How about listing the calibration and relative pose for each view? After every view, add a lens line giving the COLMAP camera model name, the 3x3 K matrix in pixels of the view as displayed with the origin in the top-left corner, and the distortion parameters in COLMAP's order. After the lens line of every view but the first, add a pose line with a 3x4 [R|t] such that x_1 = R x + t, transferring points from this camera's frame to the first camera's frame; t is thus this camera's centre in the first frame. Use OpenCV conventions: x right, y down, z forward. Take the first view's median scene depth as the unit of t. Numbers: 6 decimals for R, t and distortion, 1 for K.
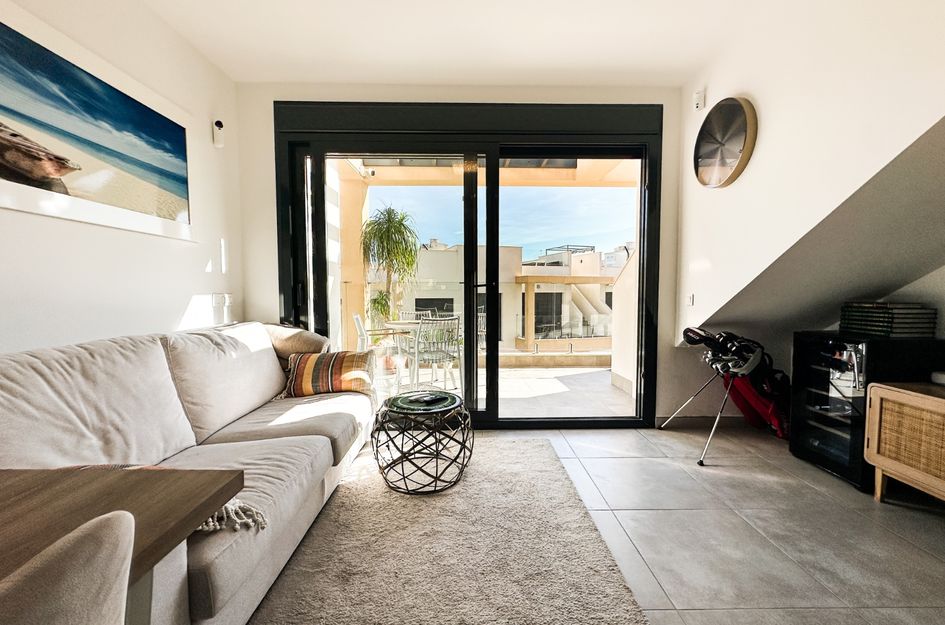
lens RADIAL K [[386.8, 0, 476.1], [0, 386.8, 310.7], [0, 0, 1]] dist [-0.001289, -0.000446]
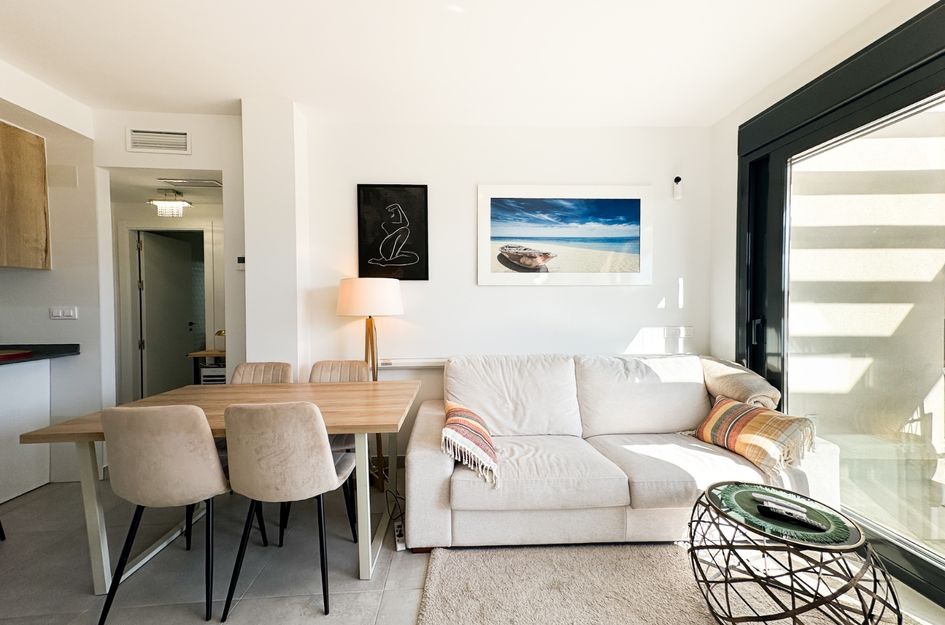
lens RADIAL K [[368.3, 0, 472.5], [0, 368.3, 312.5], [0, 0, 1]] dist [0.024677, -0.000089]
pose [[0.025523, 0.024582, -0.999372, 0.486342], [-0.049993, 0.998478, 0.023283, -0.095213], [0.998423, 0.049367, 0.026713, 0.433081]]
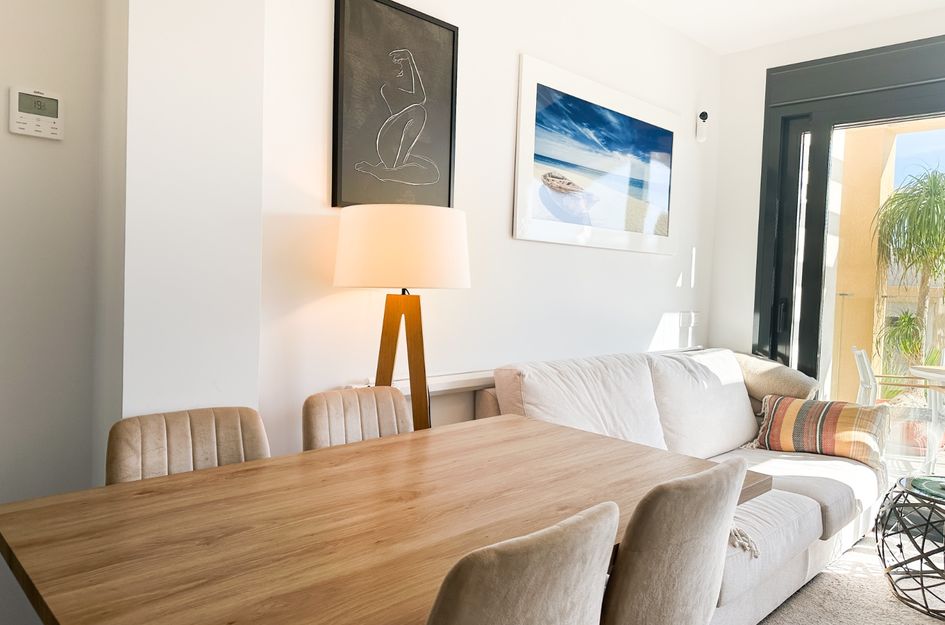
lens RADIAL K [[656.9, 0, 475.0], [0, 656.9, 316.0], [0, 0, 1]] dist [0.091763, -0.124836]
pose [[0.685047, 0.058489, -0.726147, 0.098050], [-0.071529, 0.997356, 0.012854, -0.023979], [0.724979, 0.043135, 0.687419, -0.411002]]
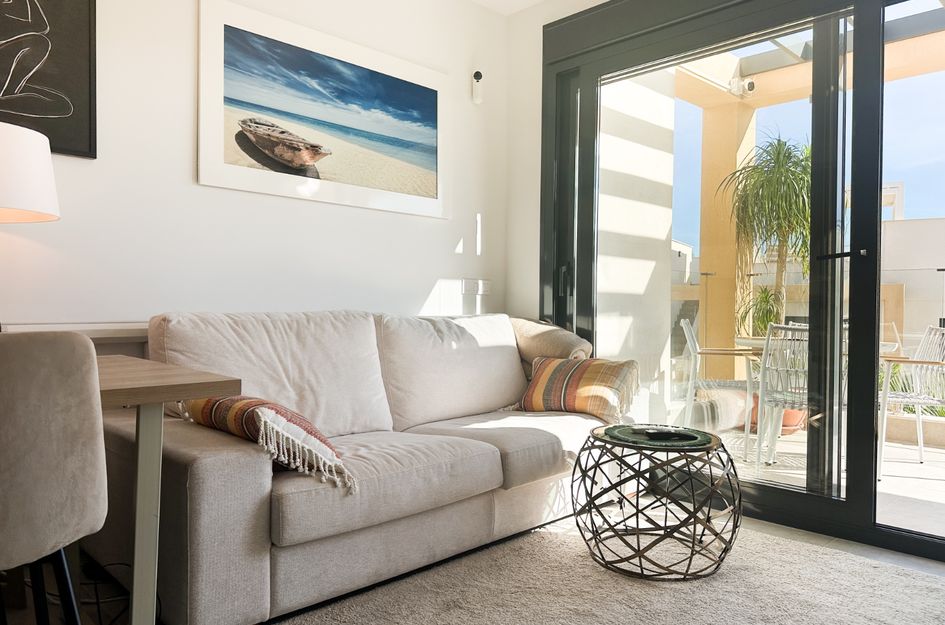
lens RADIAL K [[656.9, 0, 475.0], [0, 656.9, 316.0], [0, 0, 1]] dist [0.091763, -0.124836]
pose [[0.684451, 0.017976, -0.728837, 0.437861], [-0.047089, 0.998699, -0.019589, 0.073631], [0.727537, 0.047728, 0.684407, 0.042618]]
